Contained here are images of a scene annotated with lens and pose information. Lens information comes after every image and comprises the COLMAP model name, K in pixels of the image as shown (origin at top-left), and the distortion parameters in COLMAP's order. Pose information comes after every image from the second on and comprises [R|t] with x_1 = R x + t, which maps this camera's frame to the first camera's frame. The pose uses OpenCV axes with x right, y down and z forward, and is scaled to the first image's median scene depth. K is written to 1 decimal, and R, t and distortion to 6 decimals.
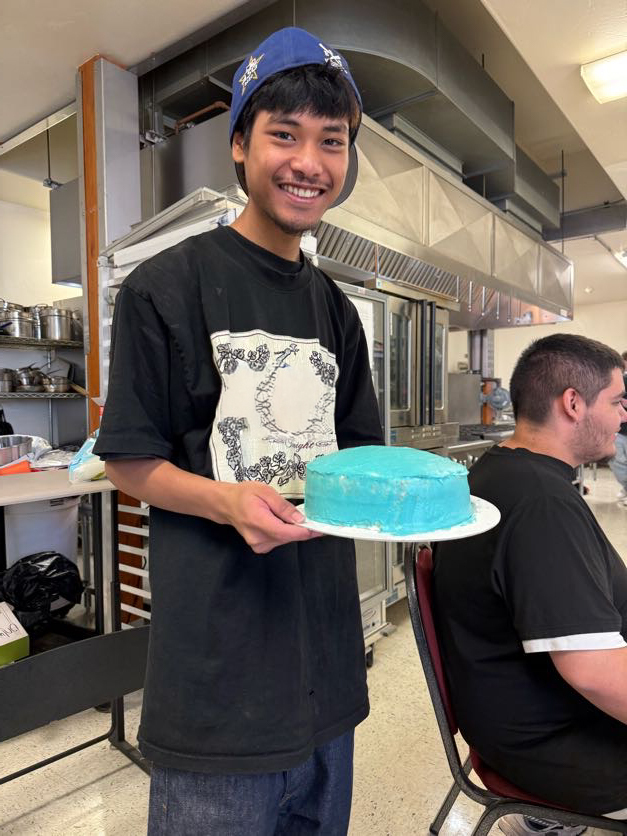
lens RADIAL K [[568.8, 0, 313.5], [0, 568.8, 418.0], [0, 0, 1]] dist [-0.018630, -0.007168]
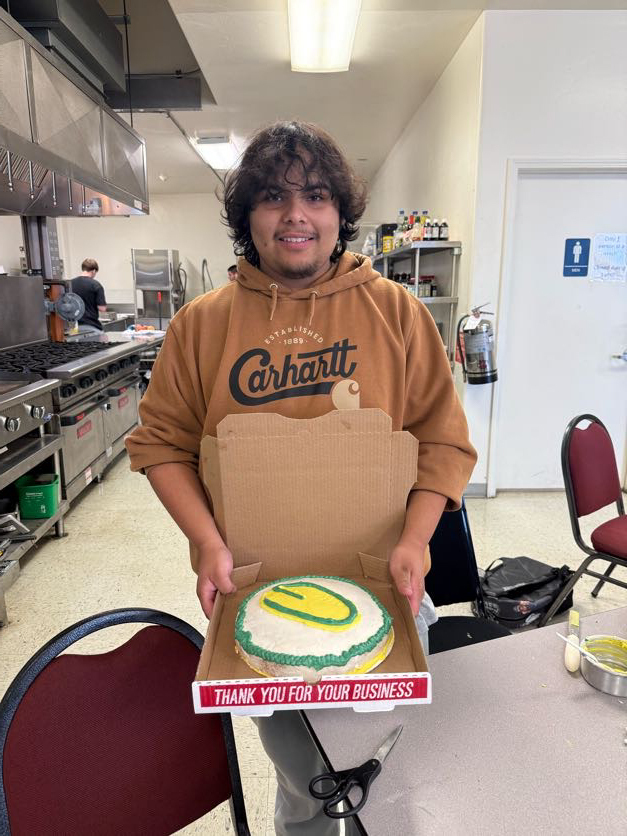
lens RADIAL K [[568.8, 0, 313.5], [0, 568.8, 418.0], [0, 0, 1]] dist [-0.018630, -0.007168]
pose [[0.765903, -0.141413, 0.627212, 0.073334], [0.016387, 0.979489, 0.200828, -0.041018], [-0.642747, -0.143537, 0.752511, 0.163161]]
